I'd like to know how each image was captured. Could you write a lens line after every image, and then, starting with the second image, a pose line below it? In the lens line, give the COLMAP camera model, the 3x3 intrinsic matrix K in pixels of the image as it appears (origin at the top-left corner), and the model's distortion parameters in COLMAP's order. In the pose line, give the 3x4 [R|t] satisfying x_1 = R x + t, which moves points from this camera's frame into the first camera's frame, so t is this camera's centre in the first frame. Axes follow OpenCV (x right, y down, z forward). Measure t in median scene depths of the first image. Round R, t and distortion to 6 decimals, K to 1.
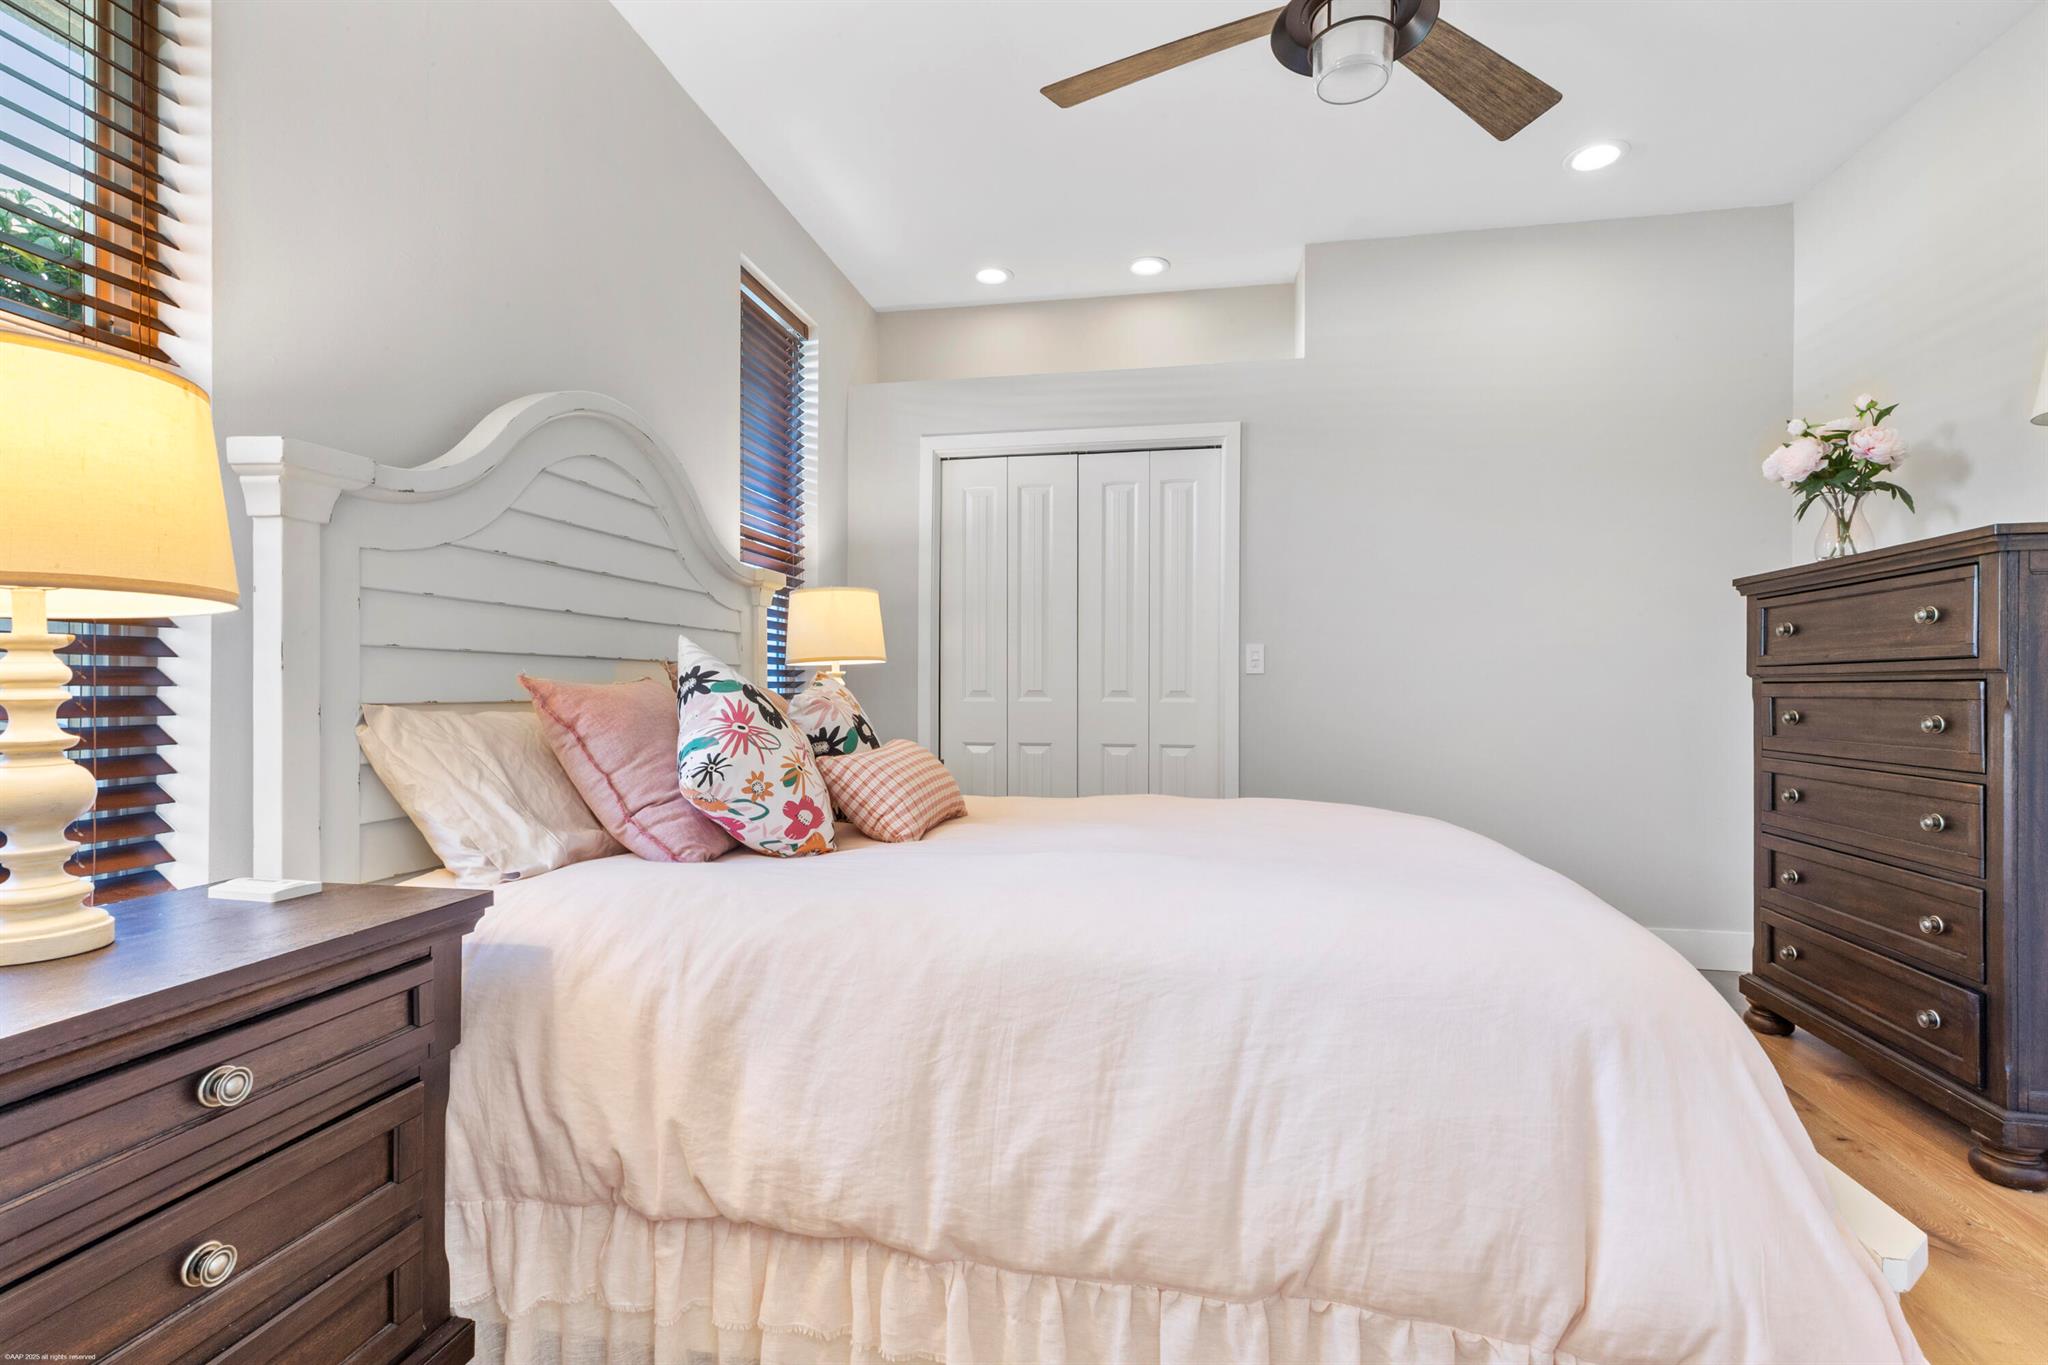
lens RADIAL K [[937.5, 0, 1023.5], [0, 937.5, 686.9], [0, 0, 1]] dist [0.020187, 0.000168]
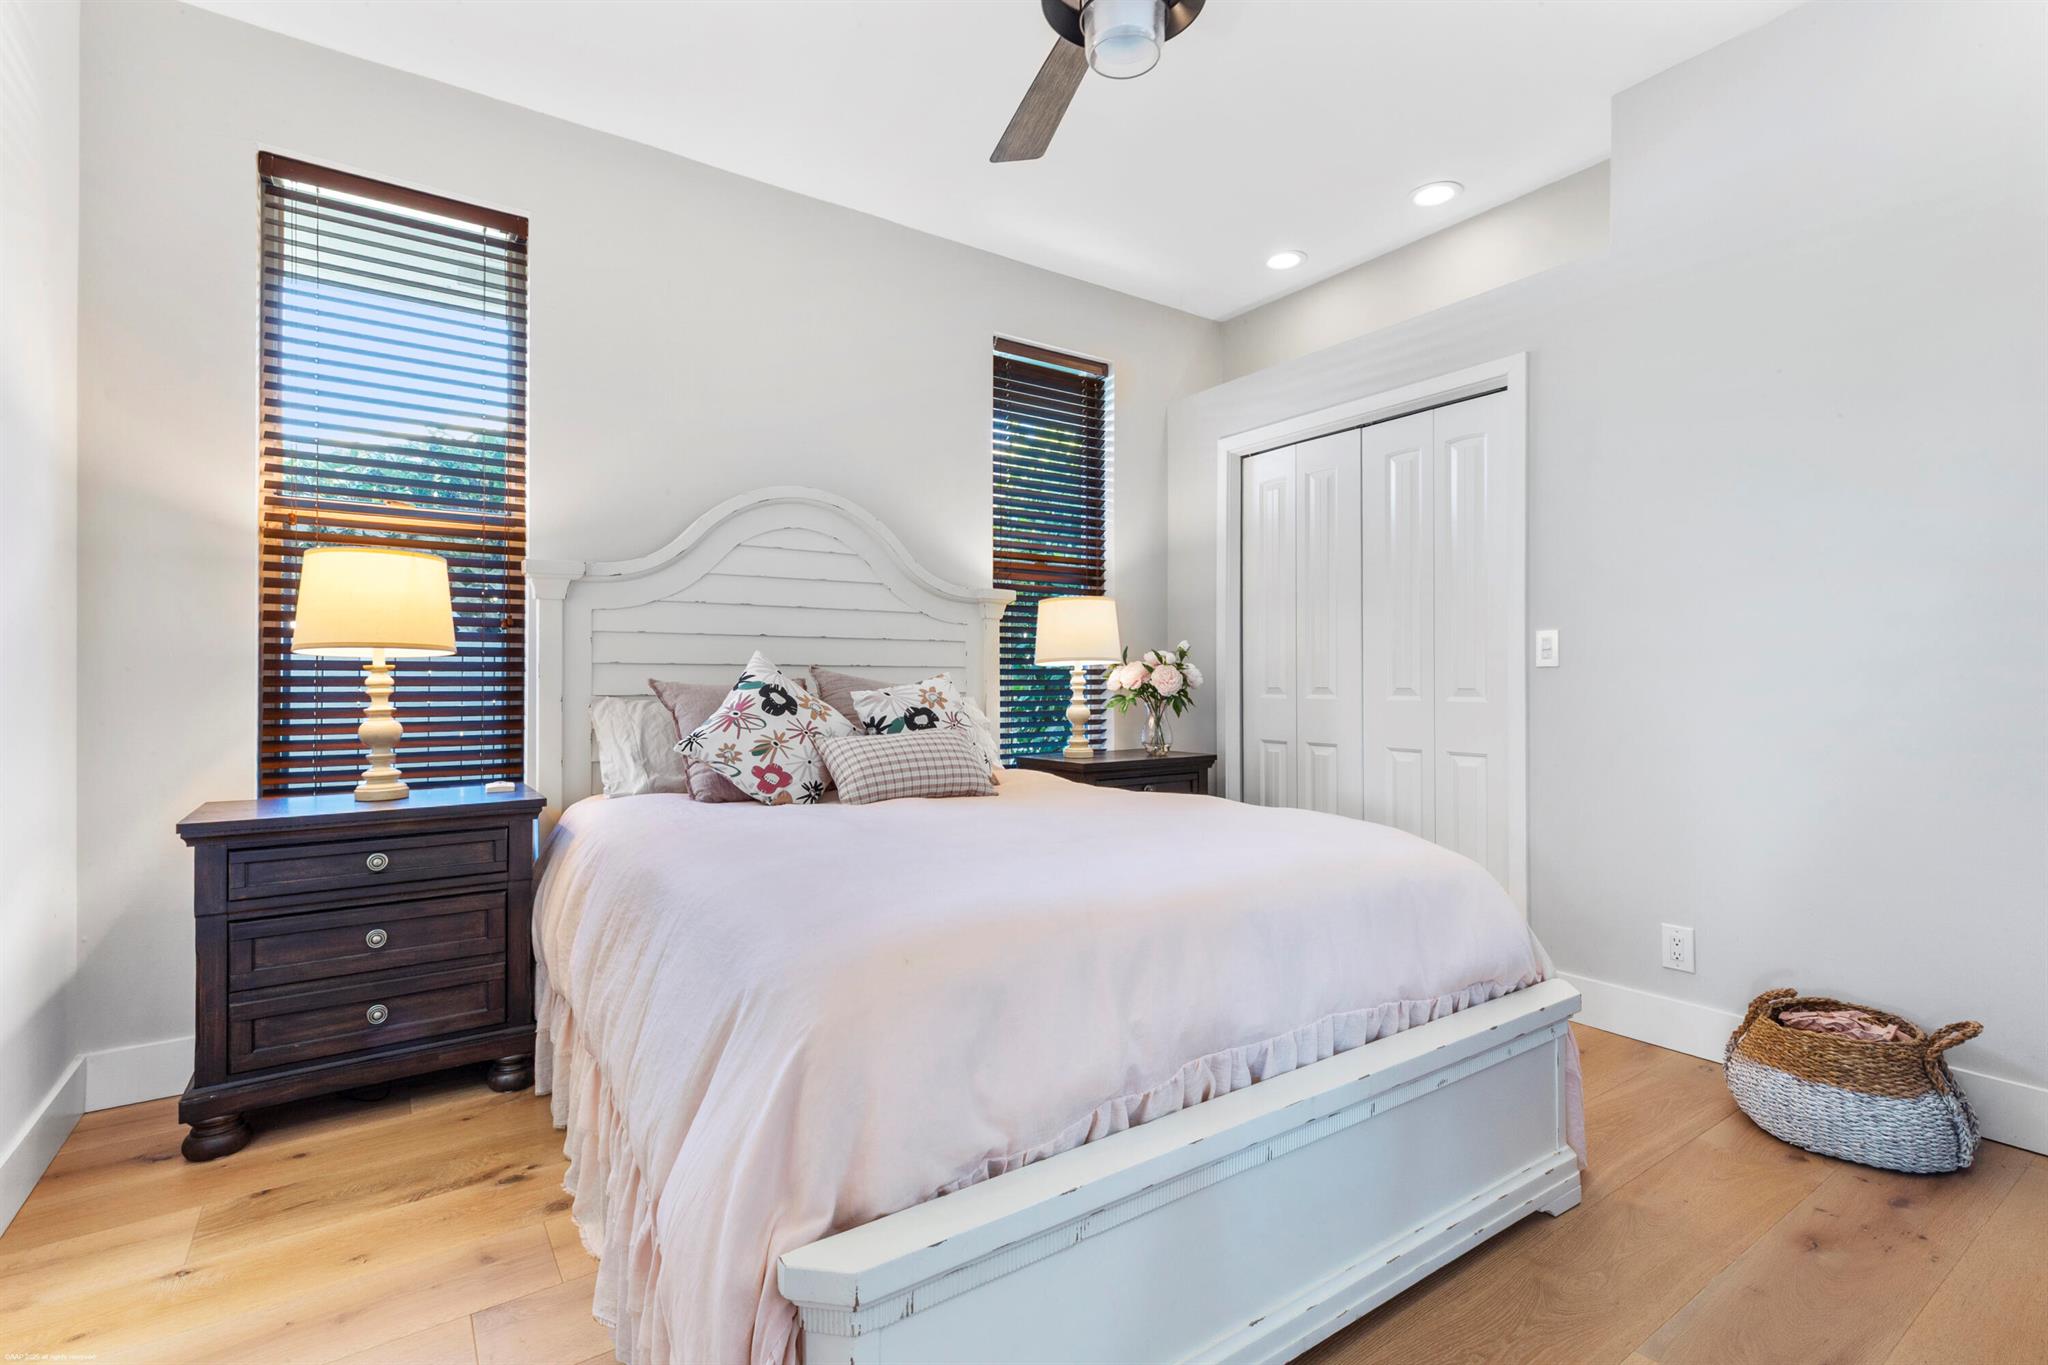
lens RADIAL K [[937.5, 0, 1019.9], [0, 937.5, 675.0], [0, 0, 1]] dist [0.020187, 0.000168]
pose [[0.707076, -0.004145, -0.707125, 0.853184], [0.001711, 0.999990, -0.004150, -0.008647], [0.707135, 0.001724, 0.707076, 0.218915]]
